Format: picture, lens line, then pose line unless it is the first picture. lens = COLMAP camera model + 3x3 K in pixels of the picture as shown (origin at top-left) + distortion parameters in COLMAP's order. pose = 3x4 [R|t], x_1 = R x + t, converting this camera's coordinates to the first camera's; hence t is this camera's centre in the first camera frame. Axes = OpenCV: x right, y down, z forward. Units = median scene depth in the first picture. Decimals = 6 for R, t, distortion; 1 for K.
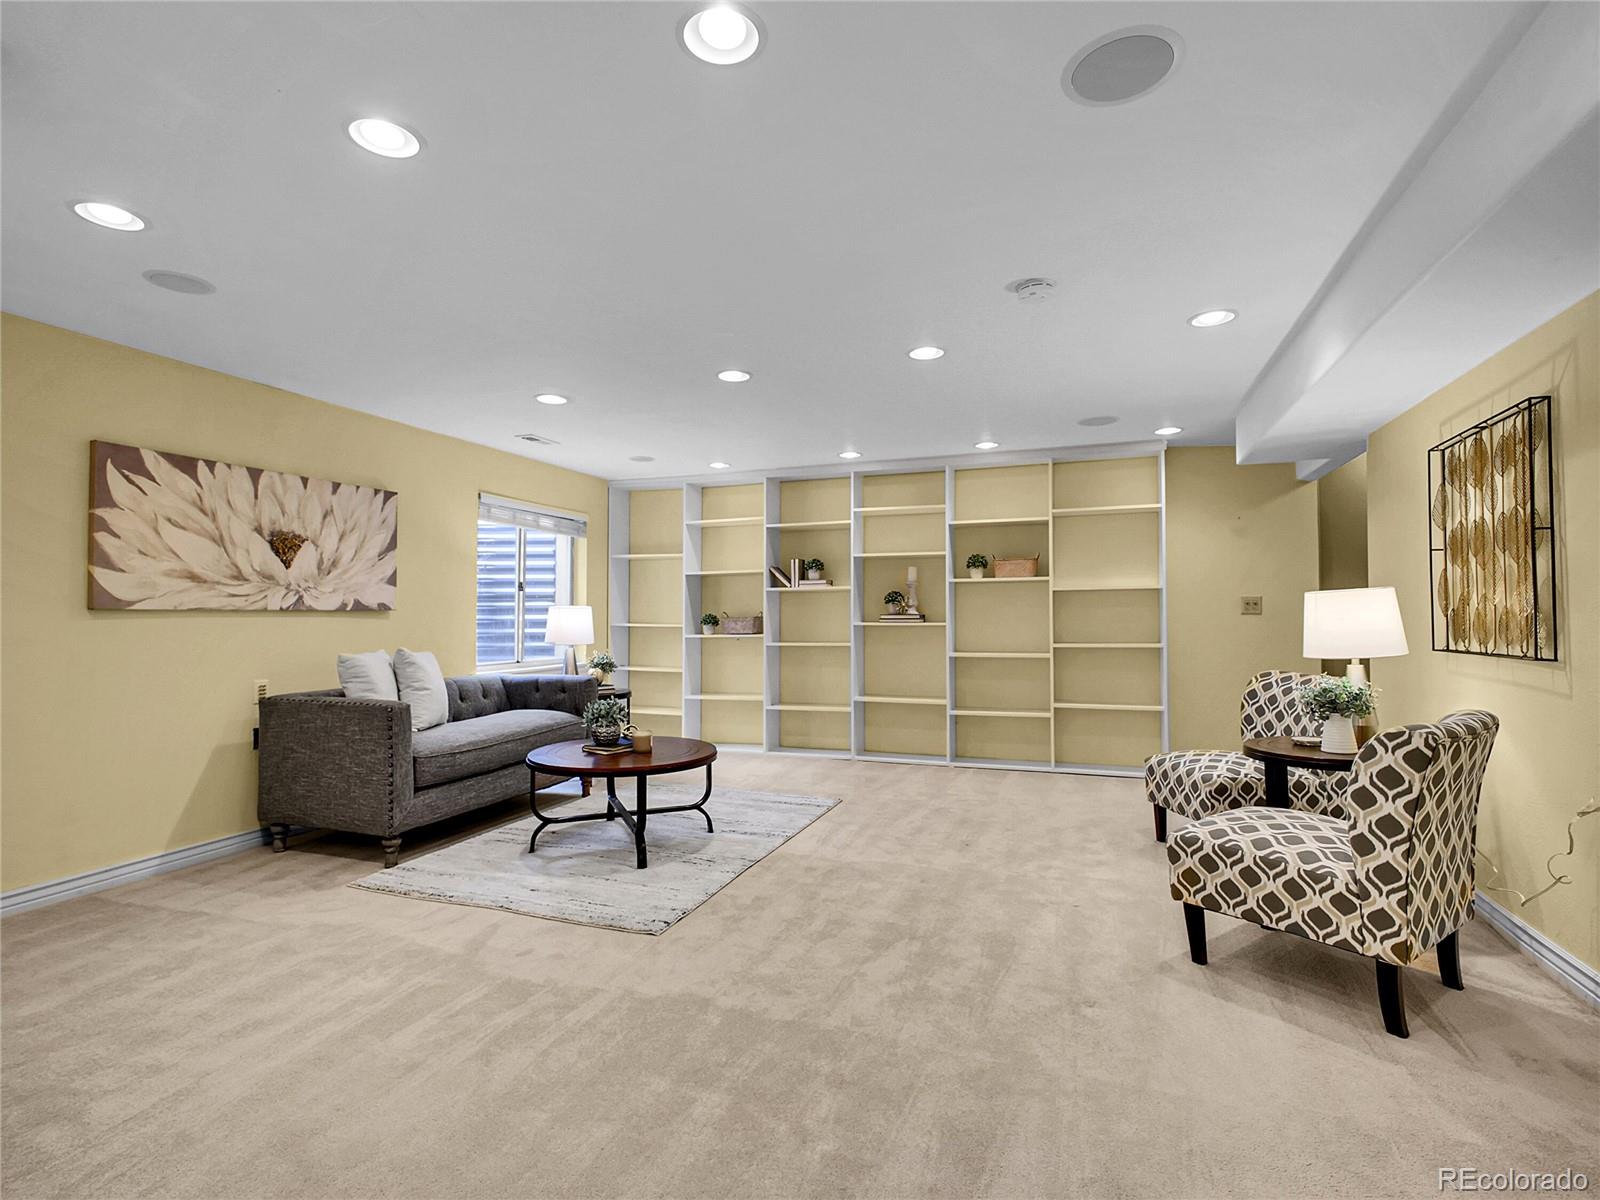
lens RADIAL K [[779.2, 0, 801.1], [0, 779.2, 594.9], [0, 0, 1]] dist [0.000726, 0.000175]
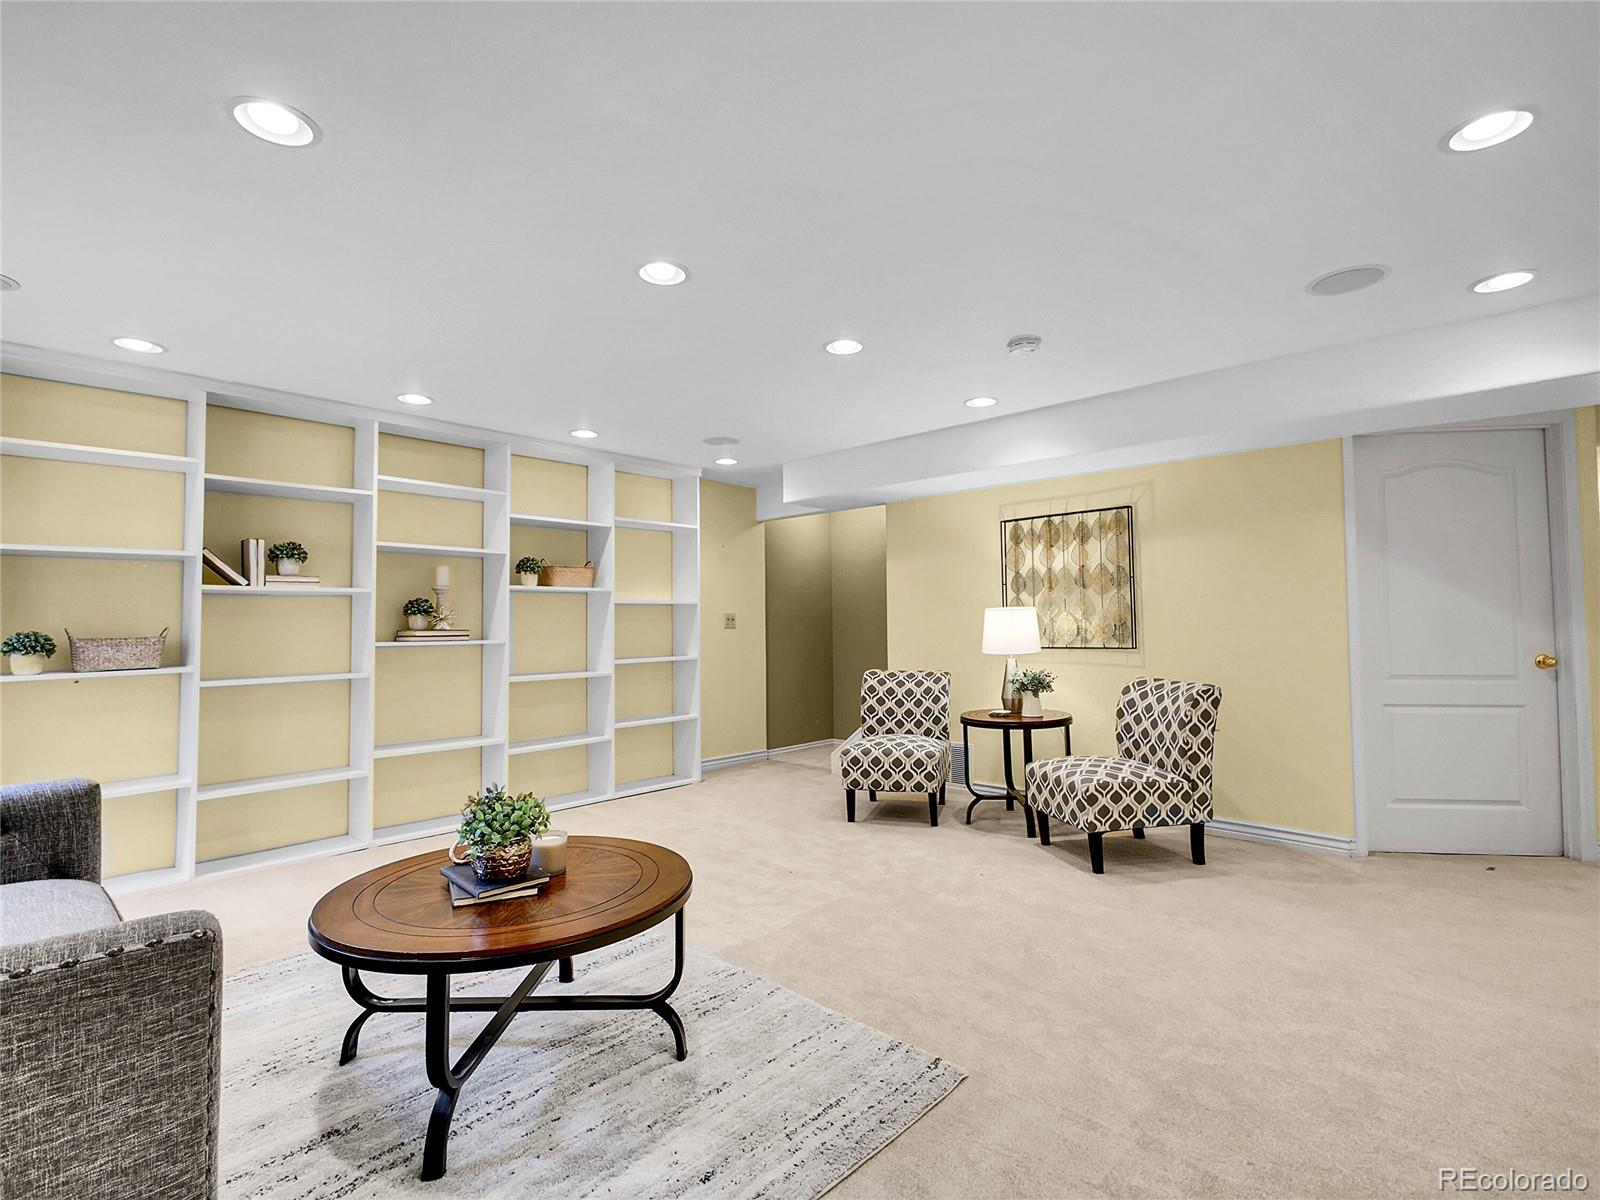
lens RADIAL K [[779.2, 0, 801.1], [0, 779.2, 594.9], [0, 0, 1]] dist [0.000726, 0.000175]
pose [[0.389586, 0.035238, 0.920316, -0.447420], [-0.013710, 0.999379, -0.032462, 0.011822], [-0.920888, 0.000030, 0.389827, 0.423672]]
